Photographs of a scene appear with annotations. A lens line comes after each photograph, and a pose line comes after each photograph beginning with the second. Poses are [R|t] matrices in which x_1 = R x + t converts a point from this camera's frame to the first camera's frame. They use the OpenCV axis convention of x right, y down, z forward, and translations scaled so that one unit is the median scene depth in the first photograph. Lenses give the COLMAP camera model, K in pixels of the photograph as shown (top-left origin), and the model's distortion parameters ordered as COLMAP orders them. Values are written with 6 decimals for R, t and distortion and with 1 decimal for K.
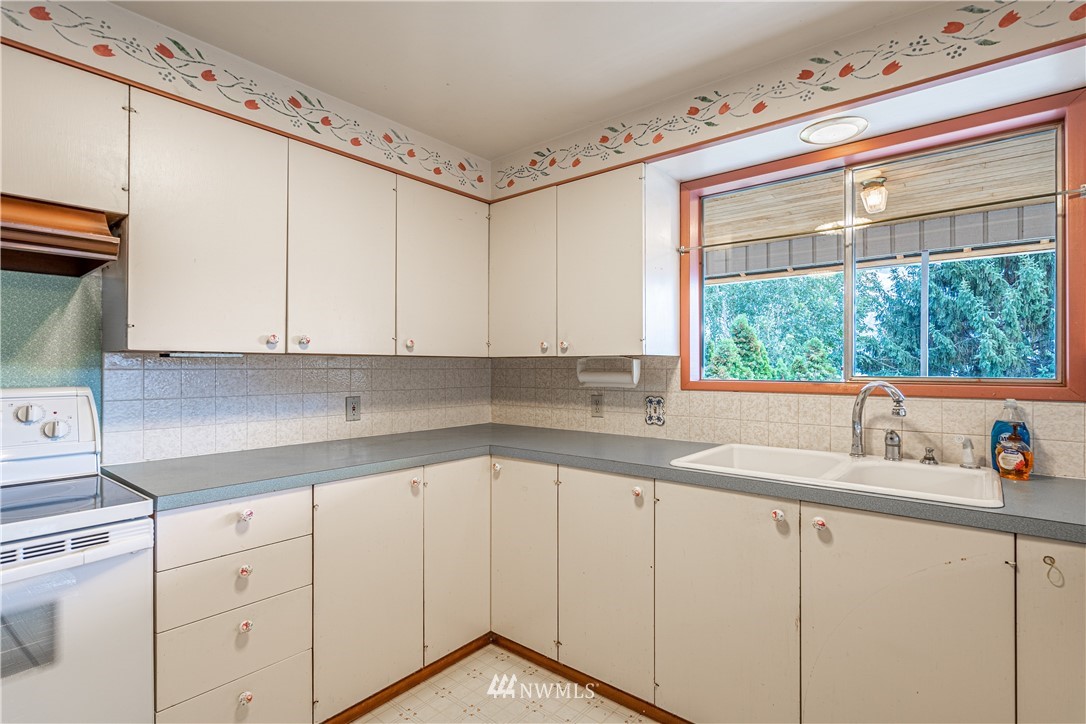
lens RADIAL K [[525.9, 0, 542.0], [0, 525.9, 363.5], [0, 0, 1]] dist [-0.005860, 0.003841]
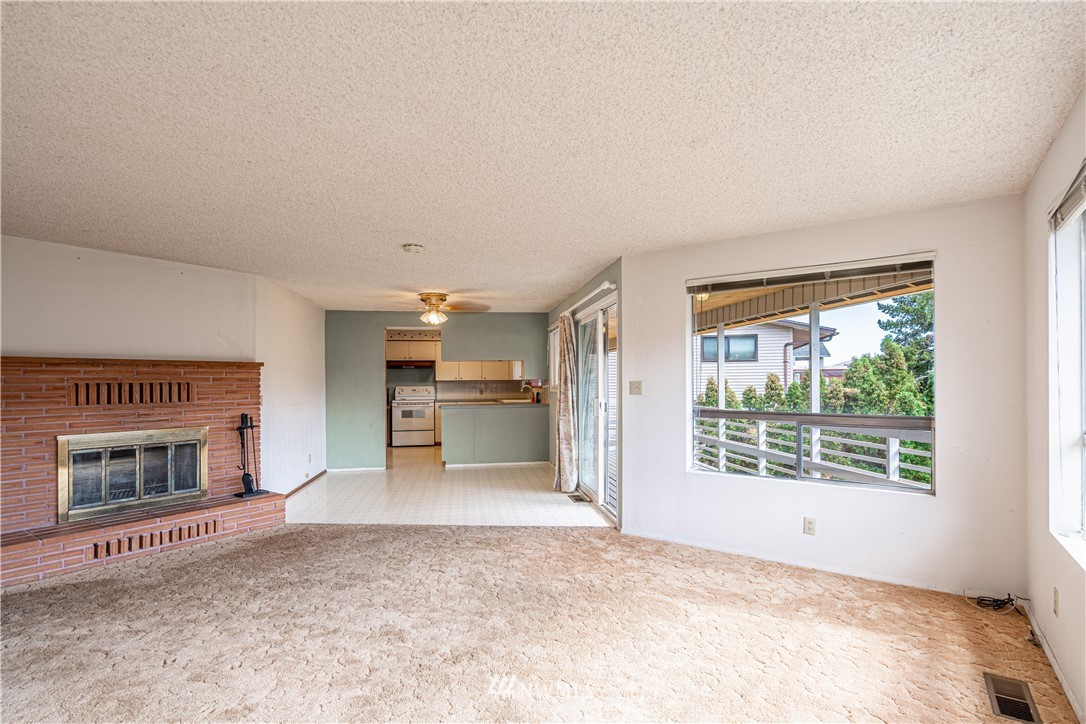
lens RADIAL K [[525.9, 0, 543.0], [0, 525.9, 367.1], [0, 0, 1]] dist [-0.005860, 0.003841]
pose [[0.754513, -0.026017, -0.655769, 3.679671], [0.013036, 0.999611, -0.024660, -0.011827], [0.656156, 0.010058, 0.754559, -2.513940]]
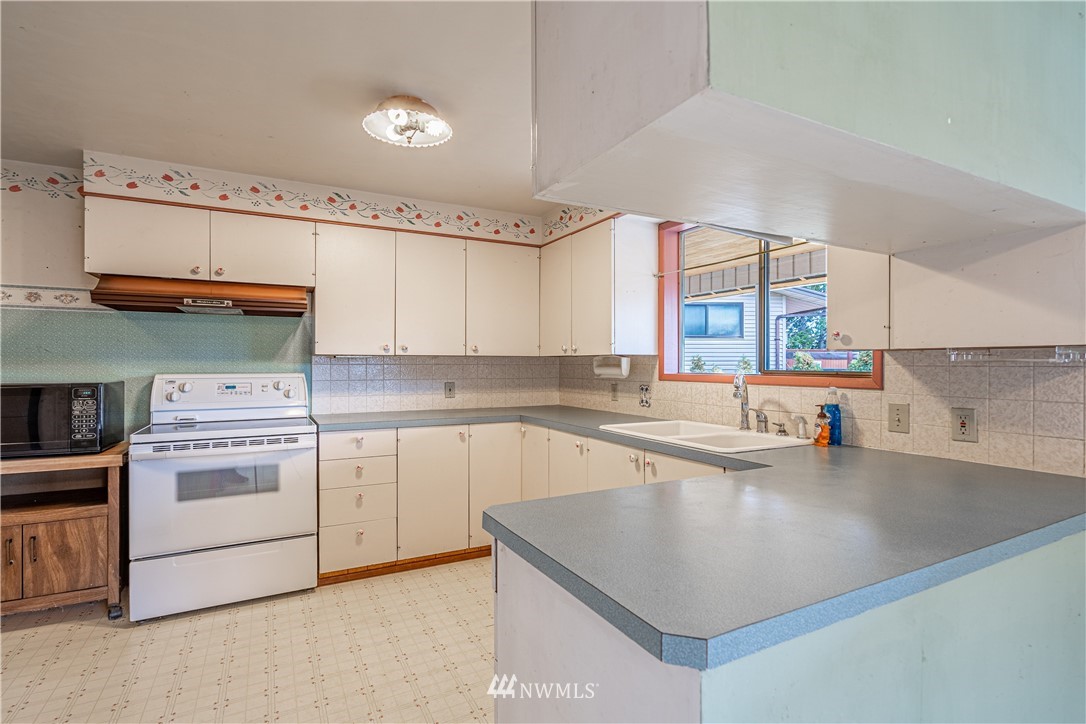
lens RADIAL K [[525.9, 0, 551.2], [0, 525.9, 363.8], [0, 0, 1]] dist [-0.005860, 0.003841]
pose [[0.928271, 0.000101, -0.371904, 0.612467], [0.002138, 0.999982, 0.005607, 0.000414], [0.371898, -0.006000, 0.928254, -0.406858]]
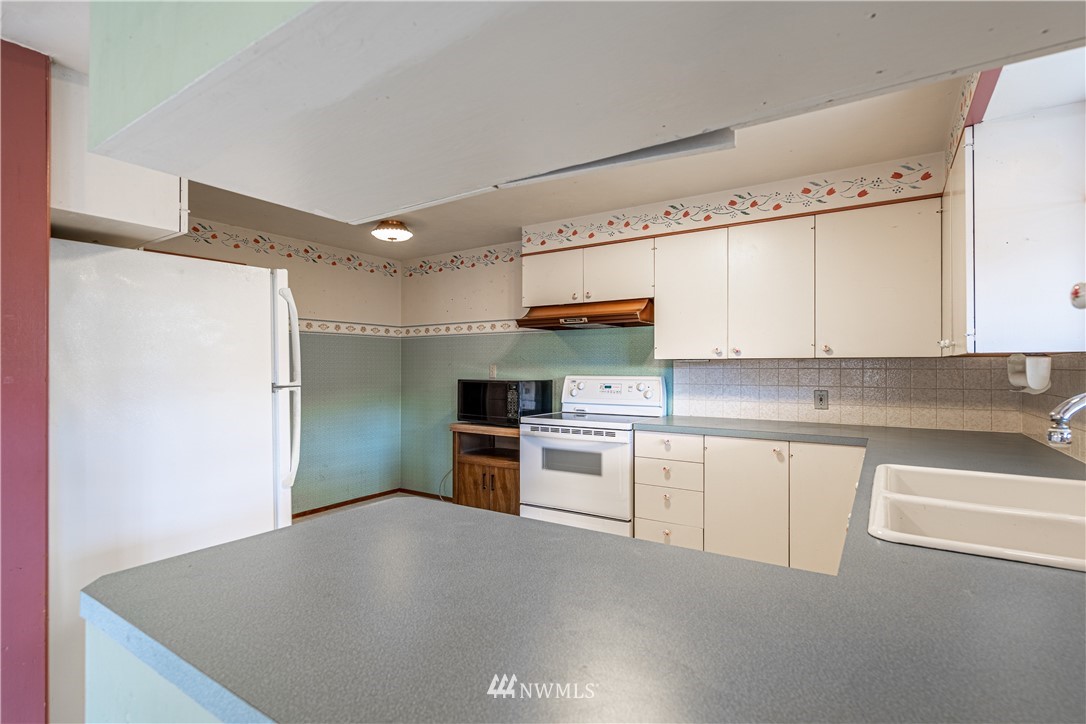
lens RADIAL K [[525.9, 0, 553.9], [0, 525.9, 364.3], [0, 0, 1]] dist [-0.005860, 0.003841]
pose [[0.122437, -0.004447, -0.992466, 1.026906], [0.007345, 0.999967, -0.003574, -0.000577], [0.992449, -0.006852, 0.122465, 0.246199]]
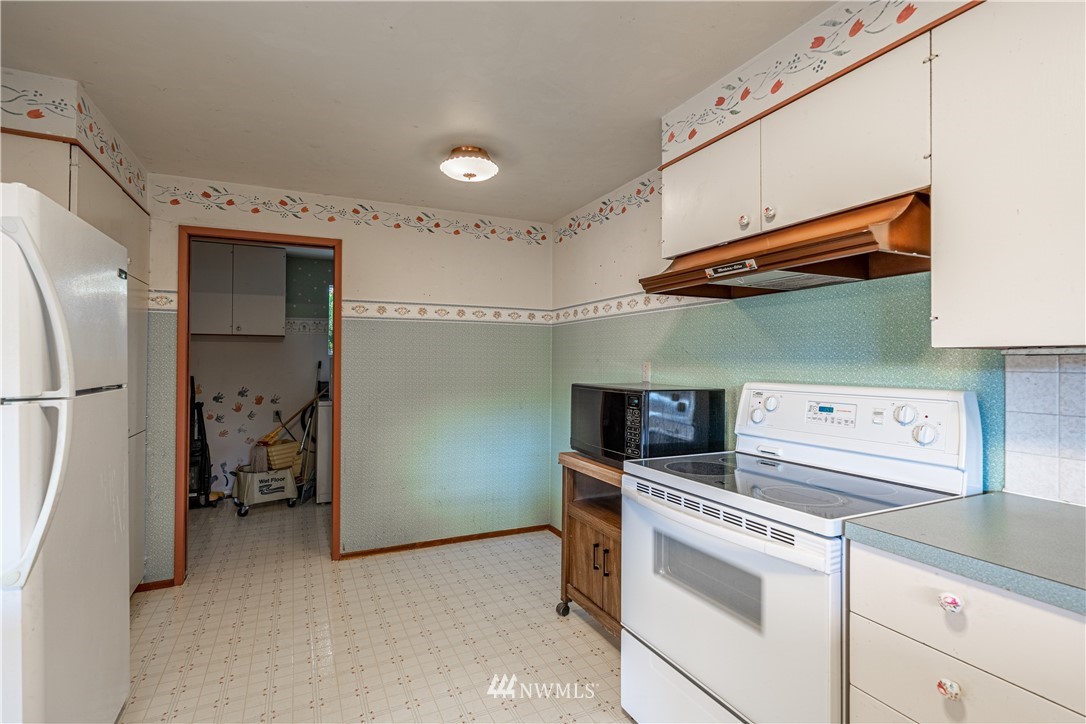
lens RADIAL K [[525.9, 0, 551.4], [0, 525.9, 357.2], [0, 0, 1]] dist [-0.005860, 0.003841]
pose [[-0.411820, -0.009913, -0.911211, 0.164581], [0.002203, 0.999927, -0.011874, -0.002569], [0.911263, -0.006897, -0.411768, 0.614730]]
